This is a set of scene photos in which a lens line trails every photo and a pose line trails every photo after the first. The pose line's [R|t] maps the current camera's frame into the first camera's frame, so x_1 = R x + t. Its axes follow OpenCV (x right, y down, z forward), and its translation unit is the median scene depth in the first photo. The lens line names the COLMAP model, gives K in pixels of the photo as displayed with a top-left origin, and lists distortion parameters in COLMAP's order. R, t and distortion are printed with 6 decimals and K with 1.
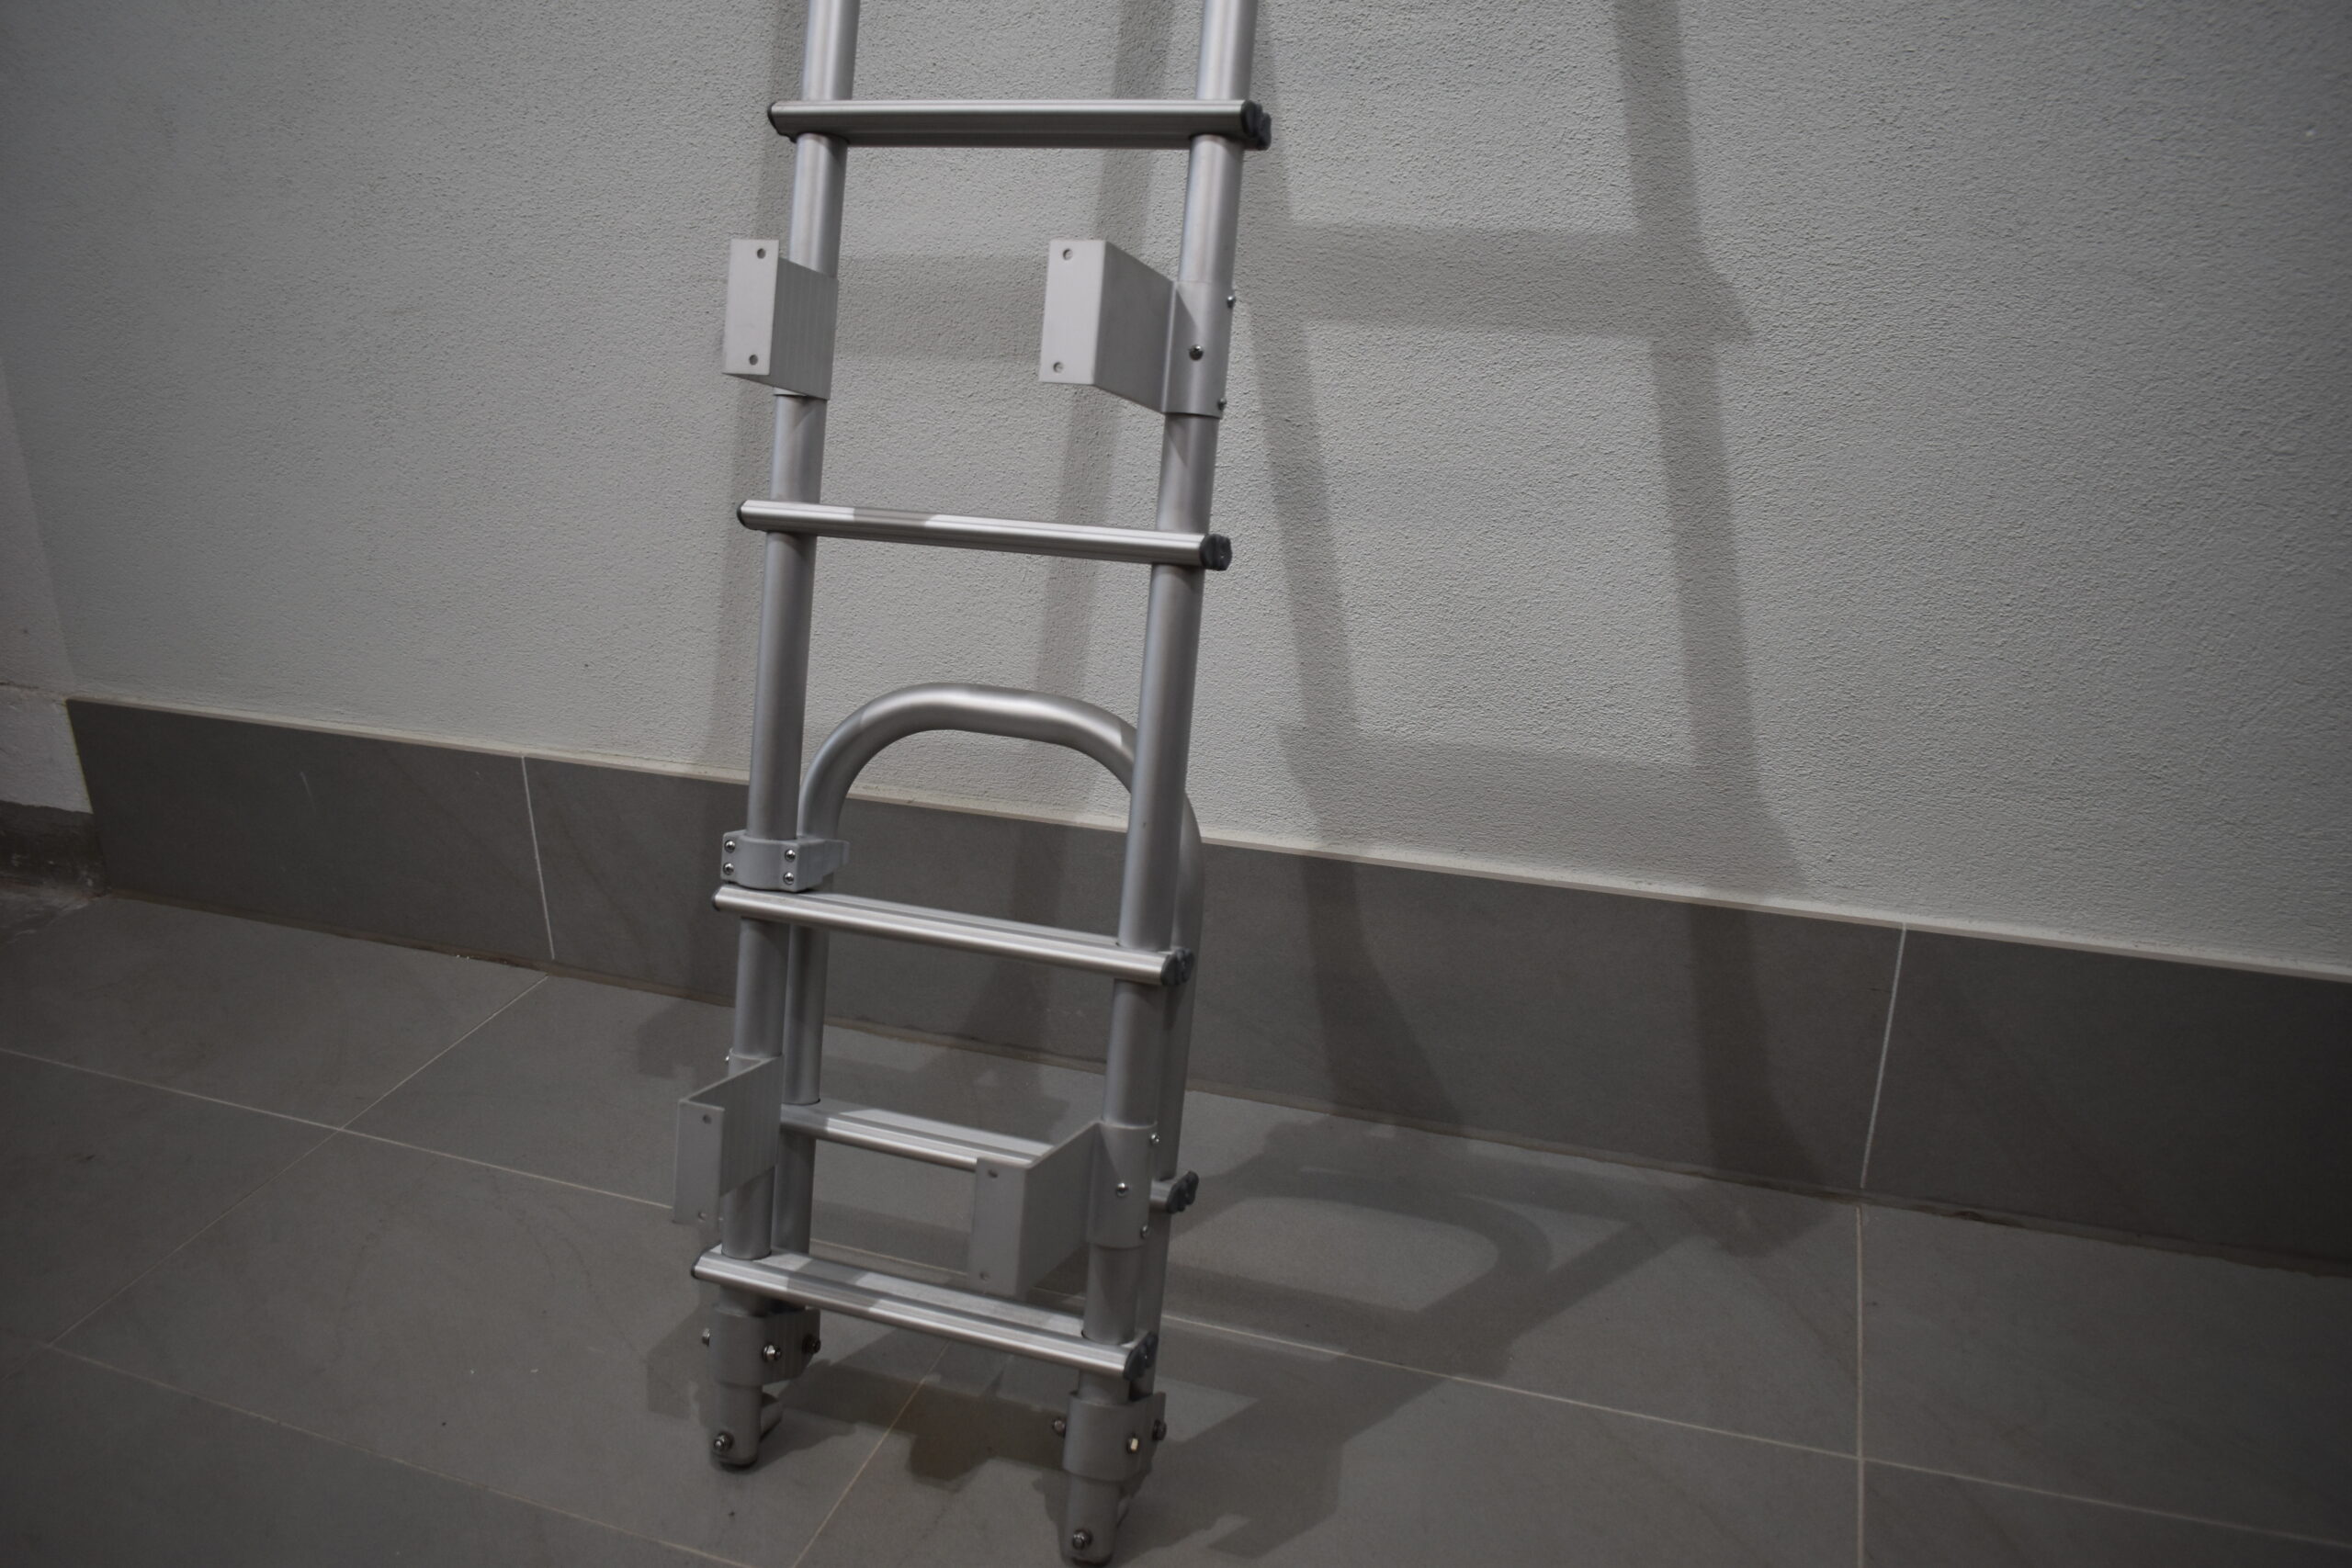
lens RADIAL K [[1816.0, 0, 1173.3], [0, 1816.0, 783.6], [0, 0, 1]] dist [-0.101536, 0.018434]
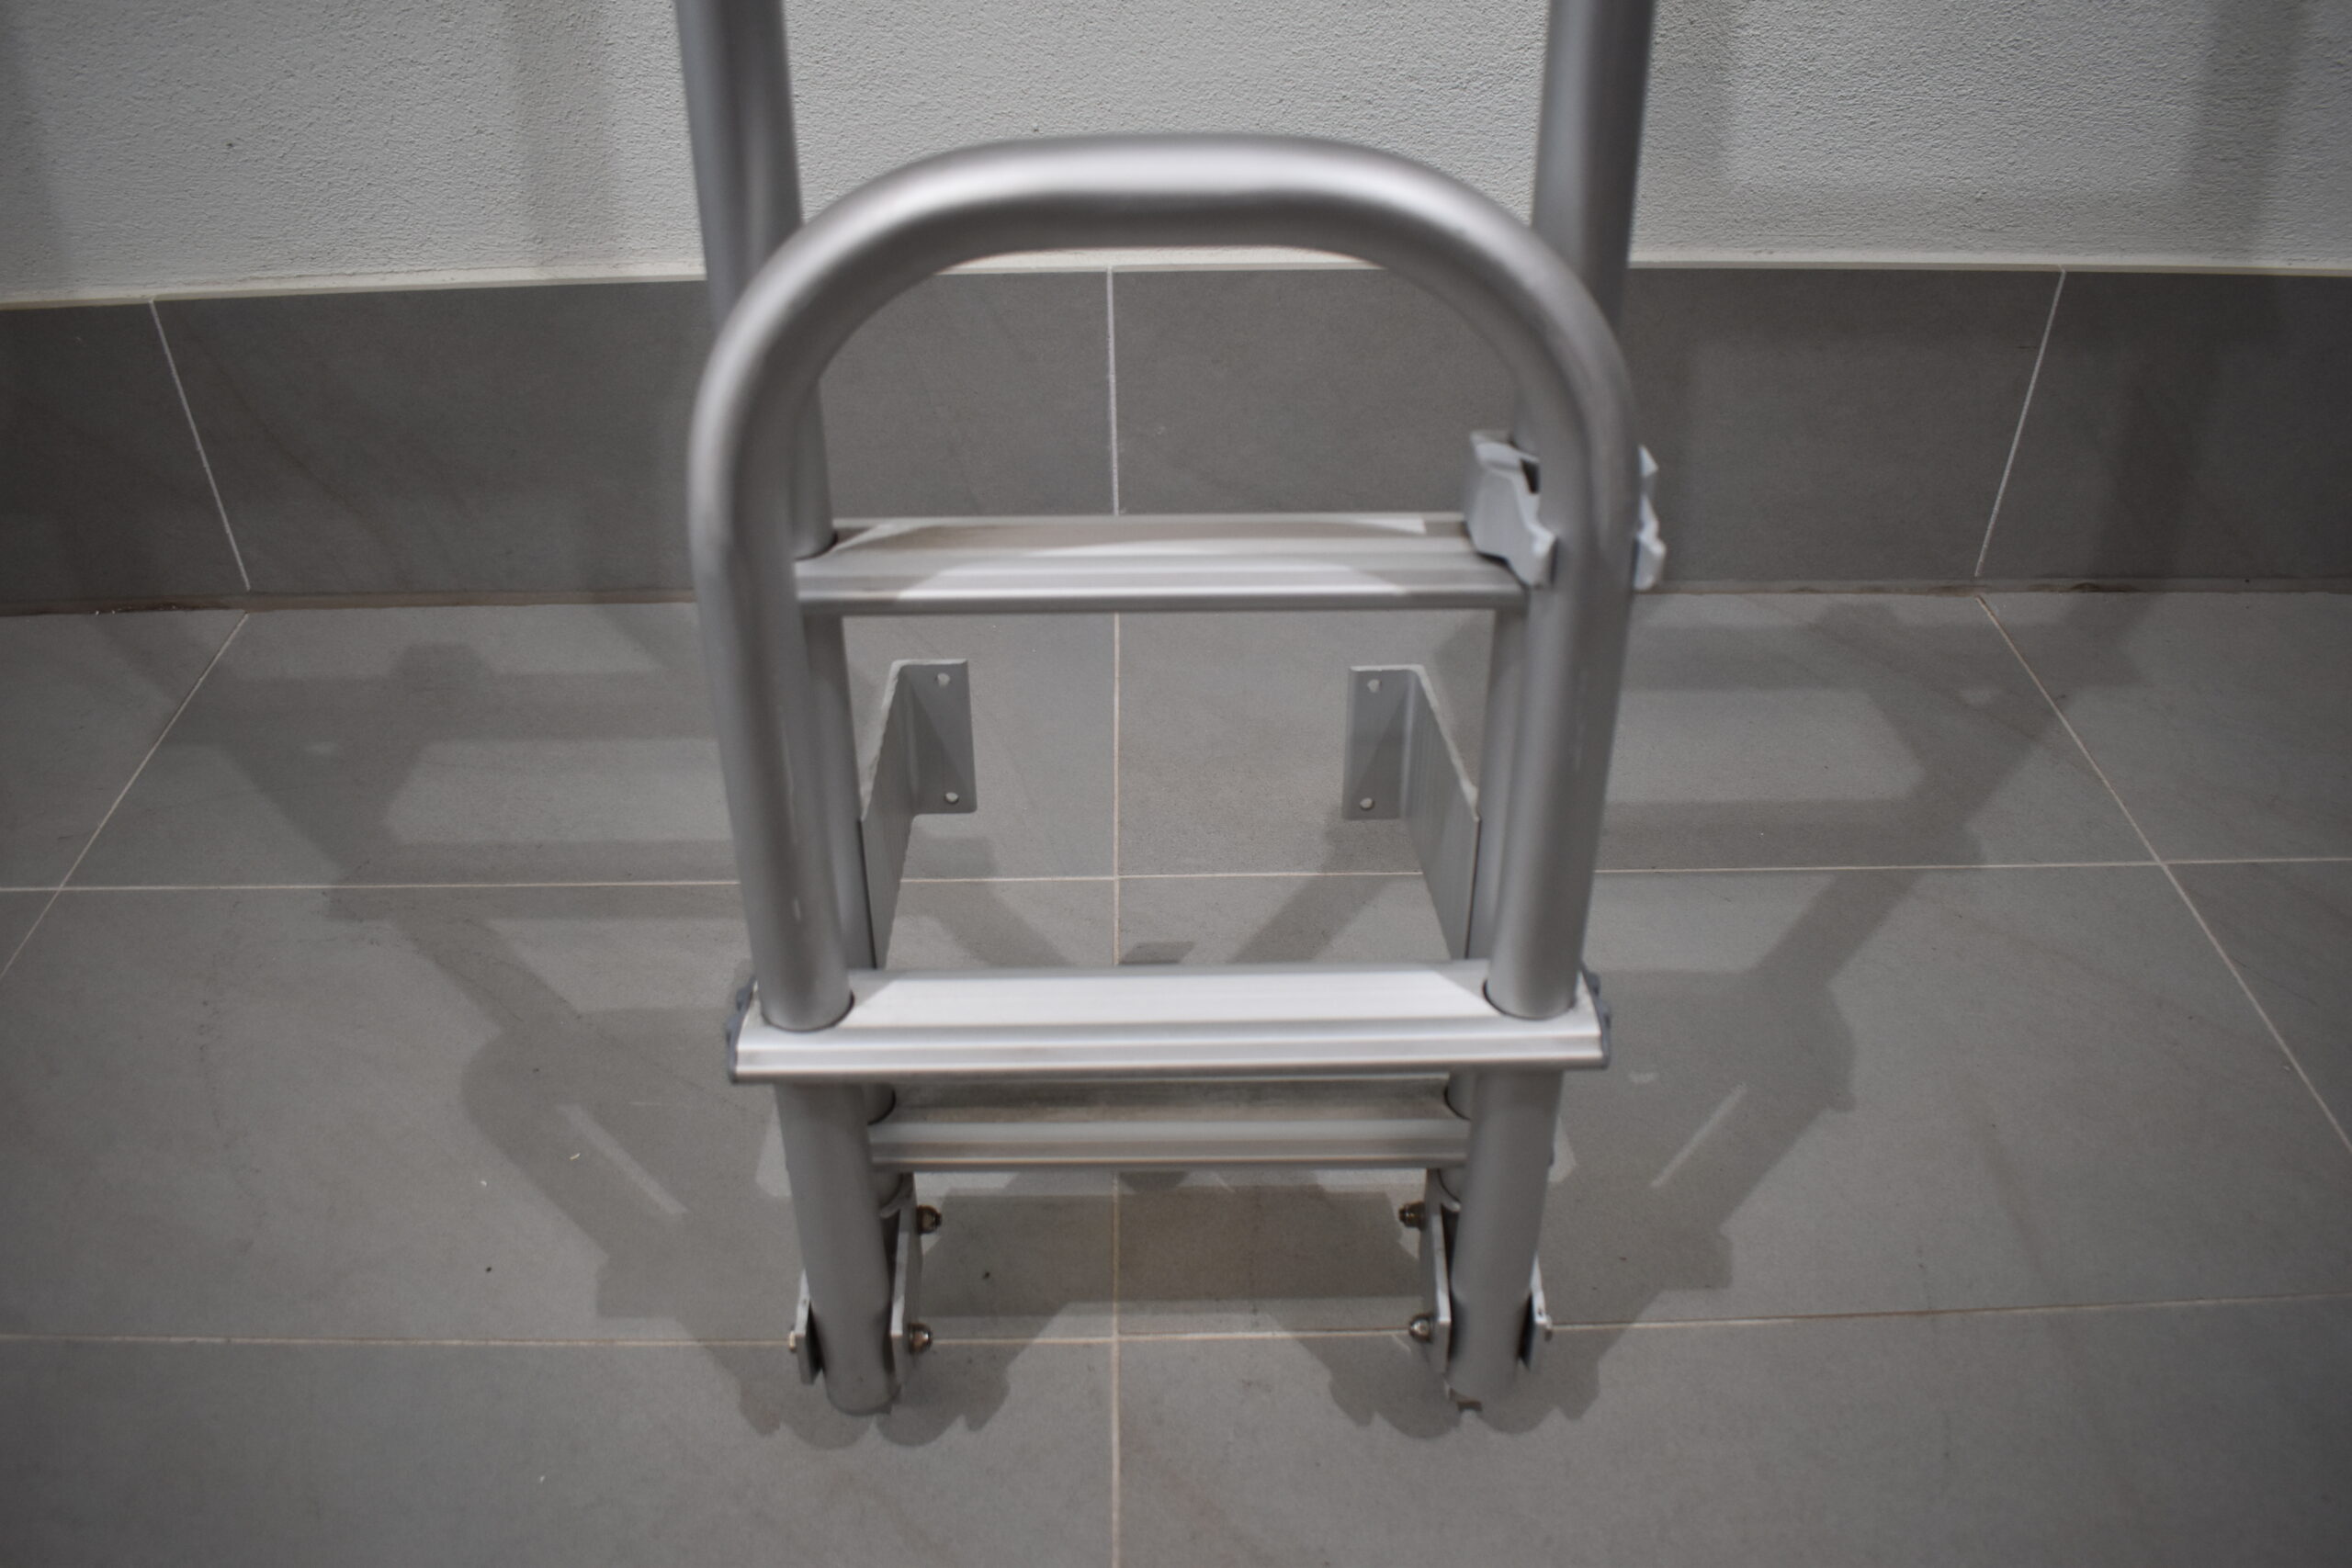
lens RADIAL K [[1816.0, 0, 1168.1], [0, 1816.0, 788.5], [0, 0, 1]] dist [-0.101536, 0.018434]
pose [[0.939222, -0.204753, 0.275569, -0.277071], [0.122053, 0.949389, 0.289421, 0.019669], [-0.320882, -0.238196, 0.916677, 0.291131]]
